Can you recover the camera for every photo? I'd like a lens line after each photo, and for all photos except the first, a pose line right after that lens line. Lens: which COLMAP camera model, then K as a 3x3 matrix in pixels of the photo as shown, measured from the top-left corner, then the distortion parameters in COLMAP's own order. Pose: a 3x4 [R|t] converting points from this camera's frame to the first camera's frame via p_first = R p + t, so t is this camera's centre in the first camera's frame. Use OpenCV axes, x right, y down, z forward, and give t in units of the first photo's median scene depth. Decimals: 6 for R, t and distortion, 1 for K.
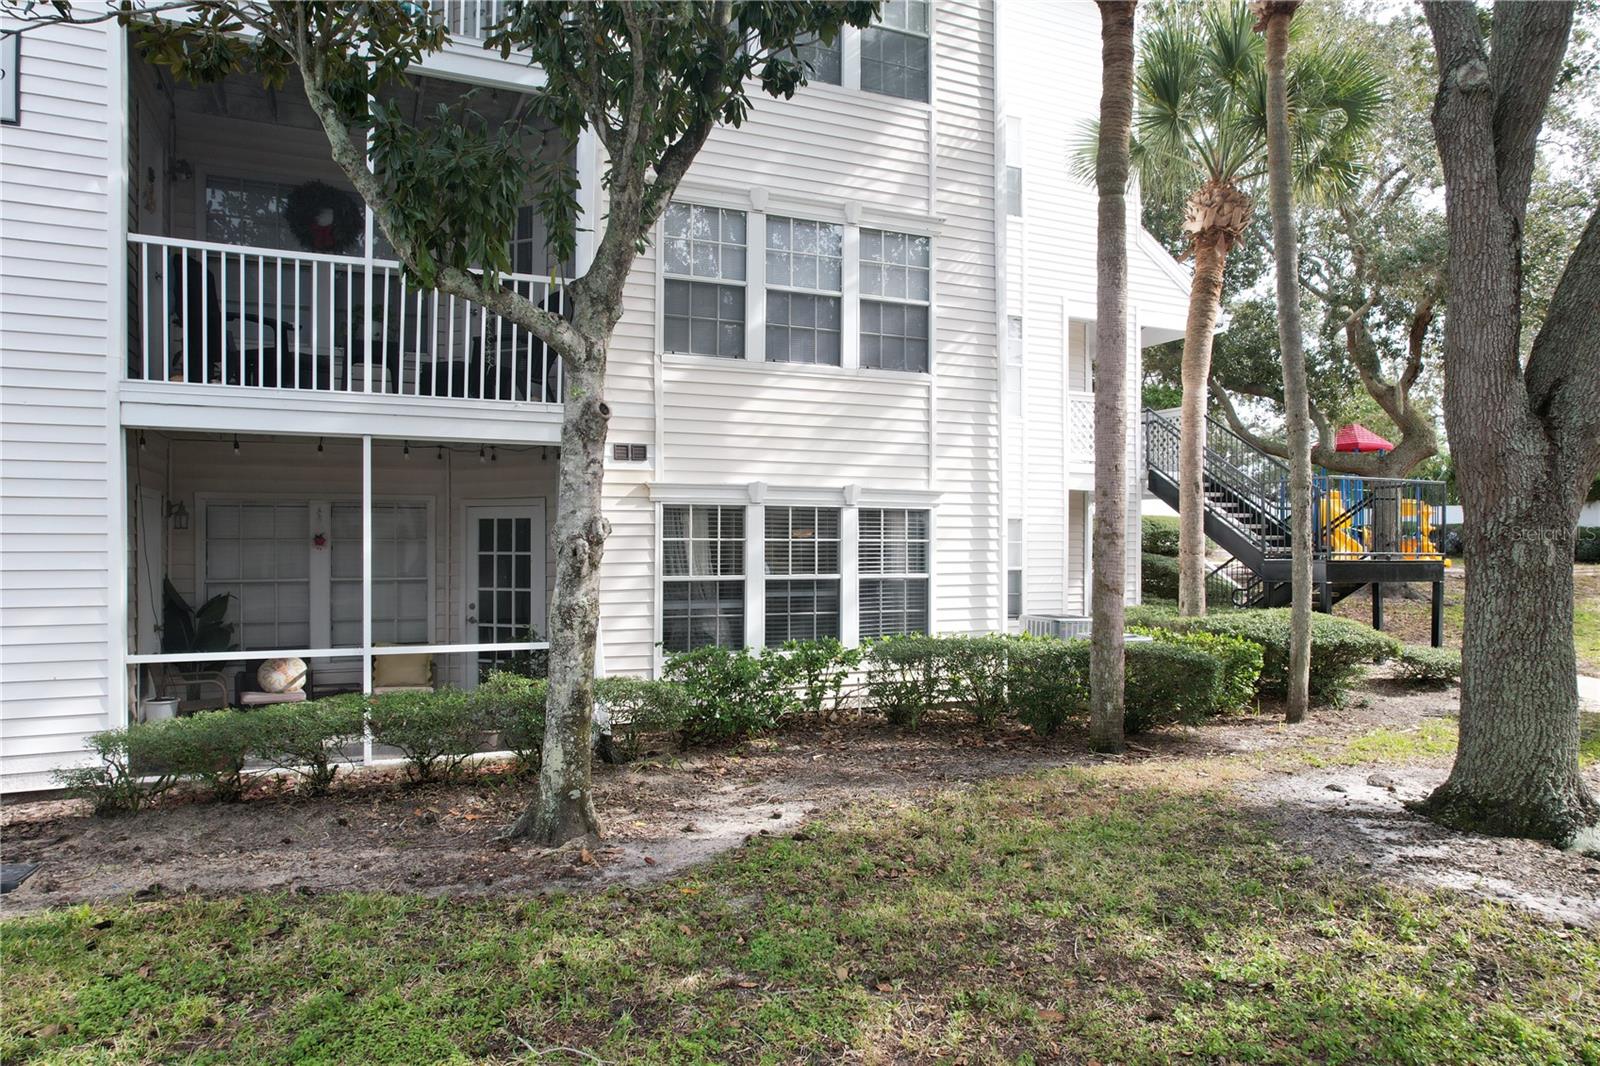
lens RADIAL K [[1030.9, 0, 798.1], [0, 1030.9, 545.3], [0, 0, 1]] dist [-0.068846, 0.062840]
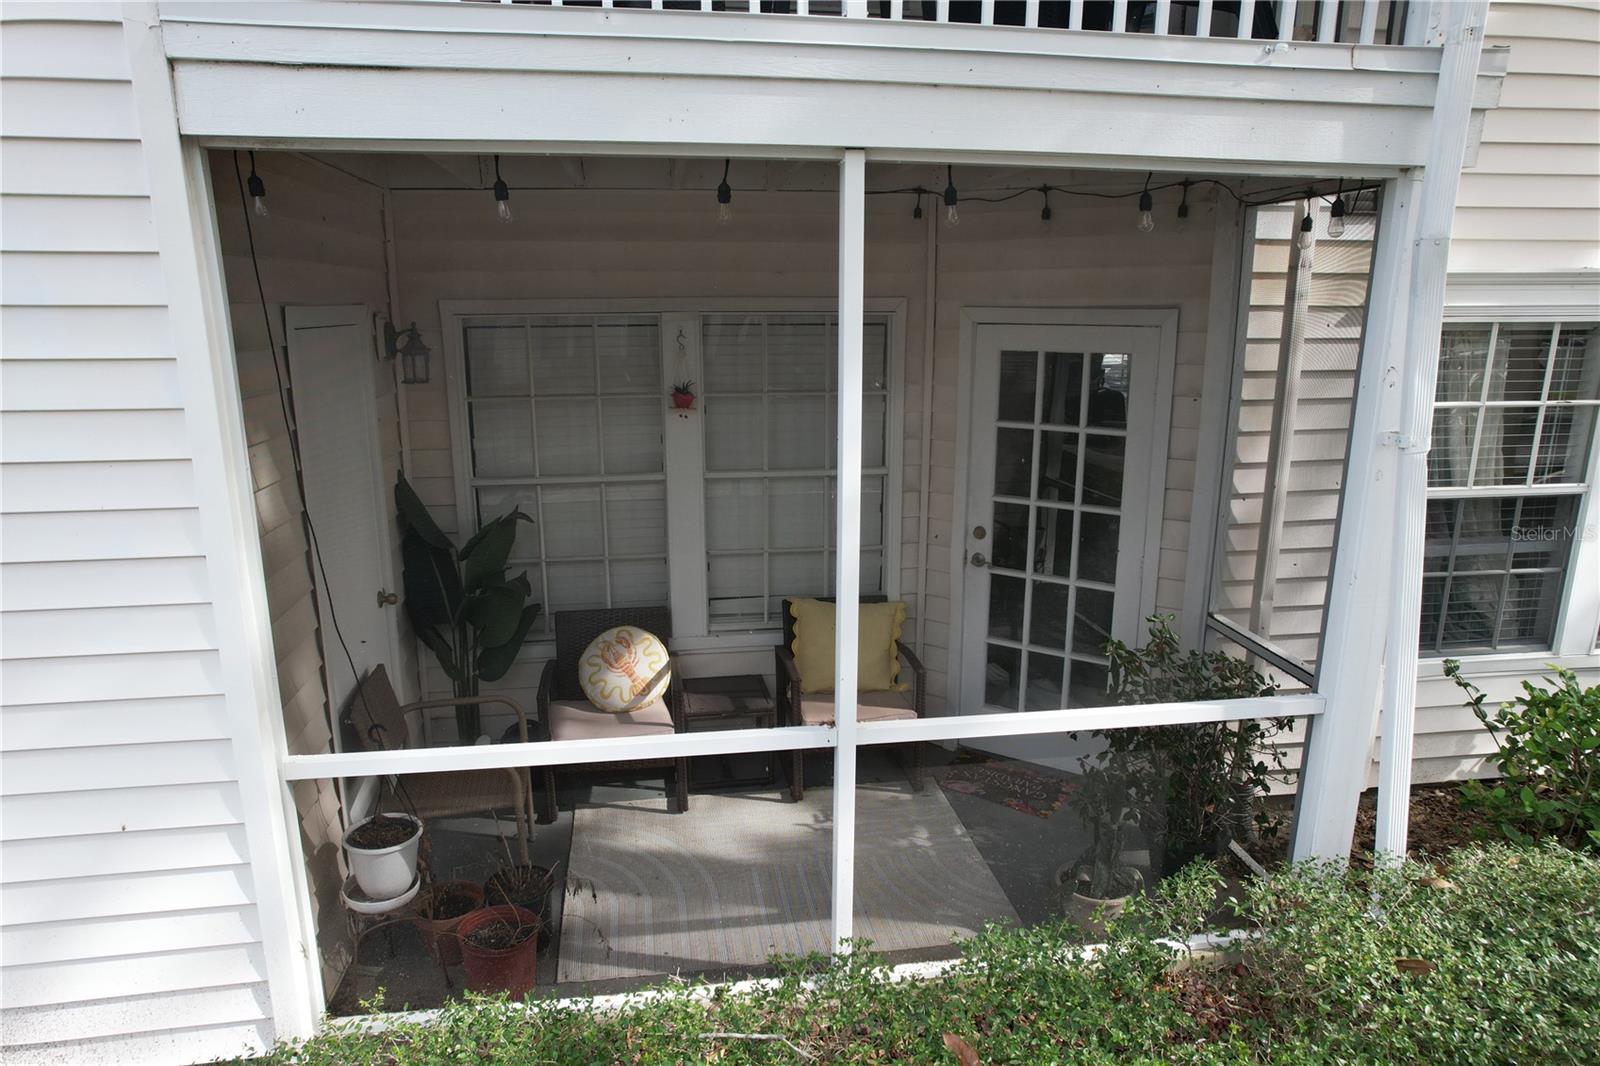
lens RADIAL K [[1030.9, 0, 798.1], [0, 1030.9, 545.3], [0, 0, 1]] dist [-0.068846, 0.062840]
pose [[0.967652, 0.057748, -0.245590, -0.305124], [0.000083, 0.973378, 0.229207, -0.050275], [0.252288, -0.221813, 0.941886, 0.561184]]
